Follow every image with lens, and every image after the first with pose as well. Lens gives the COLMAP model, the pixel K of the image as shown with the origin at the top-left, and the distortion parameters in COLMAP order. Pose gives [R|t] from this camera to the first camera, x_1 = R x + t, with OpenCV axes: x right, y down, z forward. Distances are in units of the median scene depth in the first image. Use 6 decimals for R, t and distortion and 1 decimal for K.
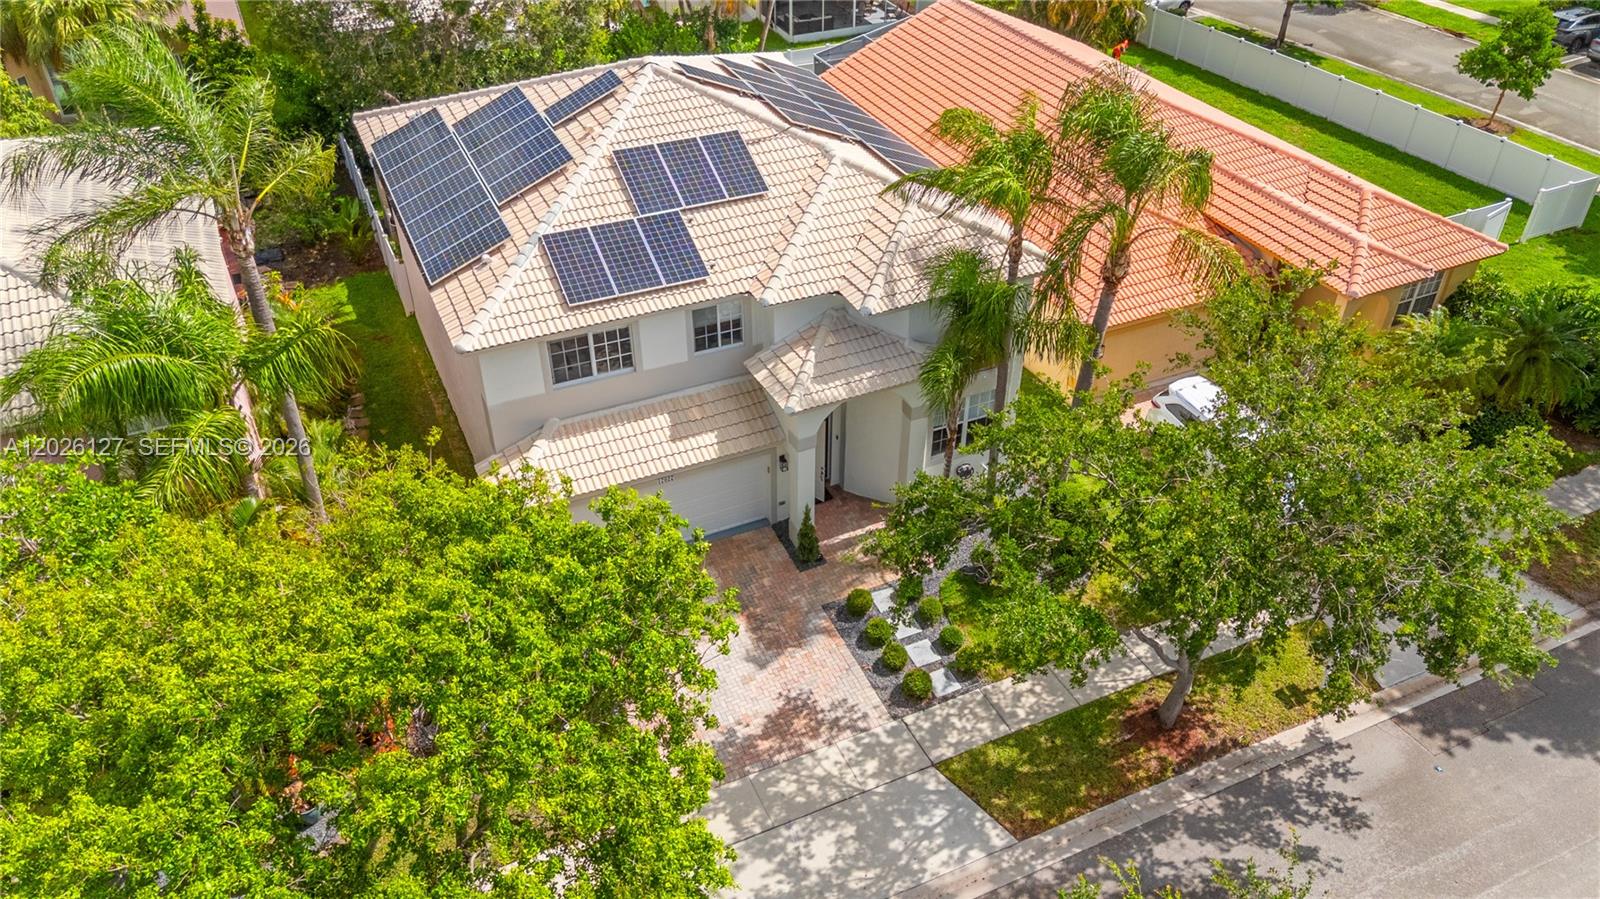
lens RADIAL K [[1168.7, 0, 790.7], [0, 1168.7, 451.9], [0, 0, 1]] dist [0.053593, -0.004338]
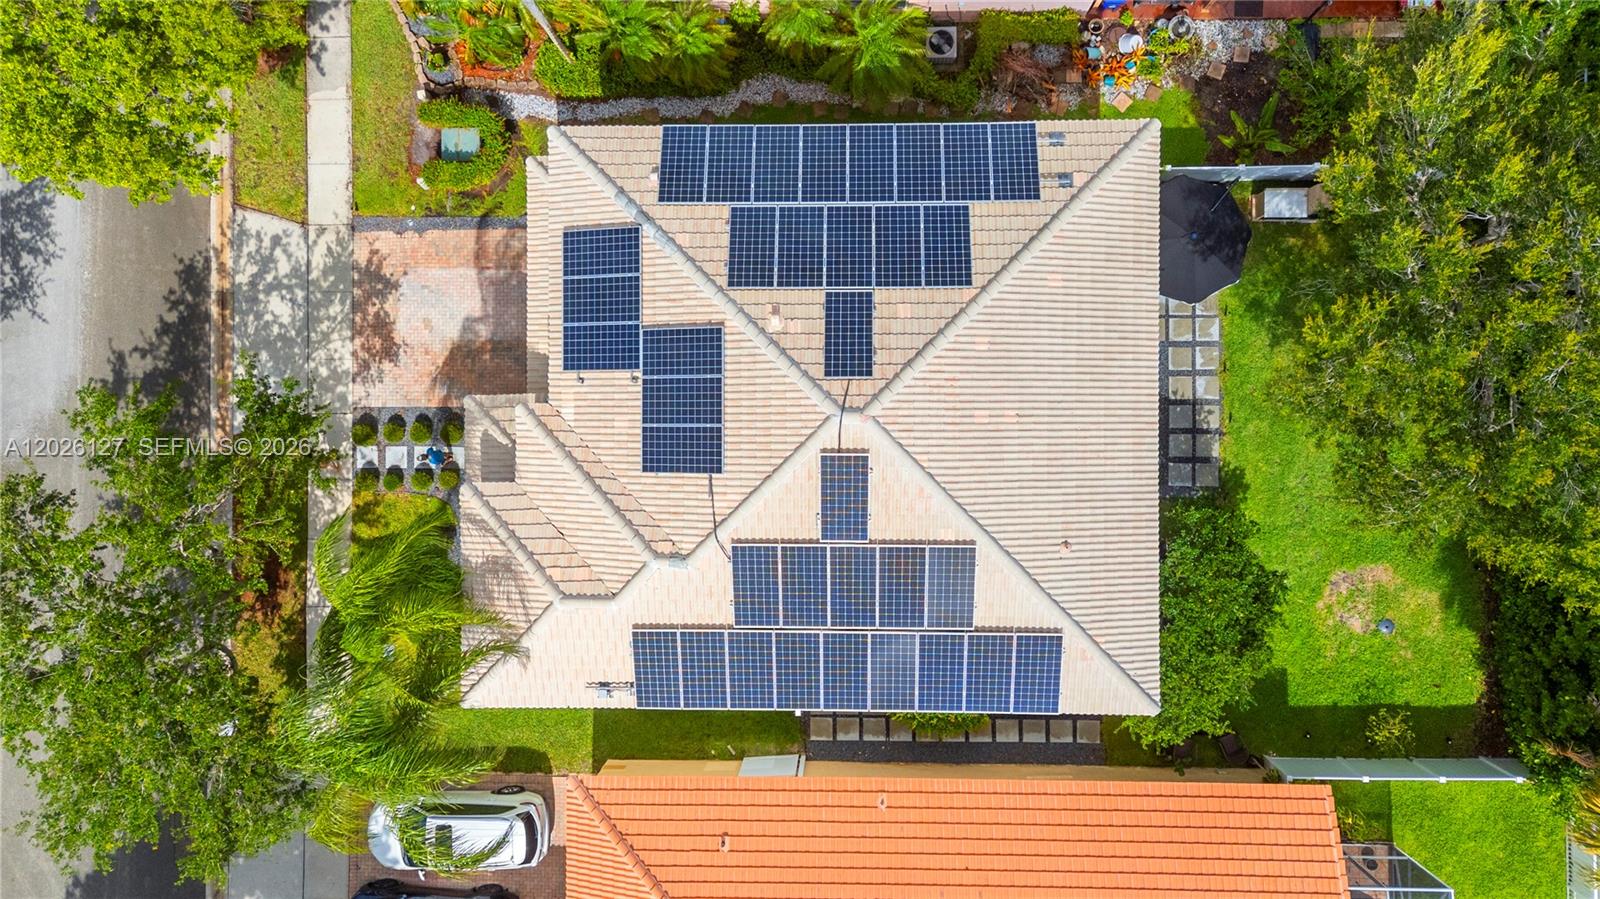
lens RADIAL K [[1168.7, 0, 790.7], [0, 1168.7, 451.9], [0, 0, 1]] dist [0.053593, -0.004338]
pose [[-0.429053, 0.902883, 0.026754, -0.113988], [-0.515072, -0.268881, 0.813882, -1.105050], [0.742034, 0.335418, 0.580414, 0.549861]]
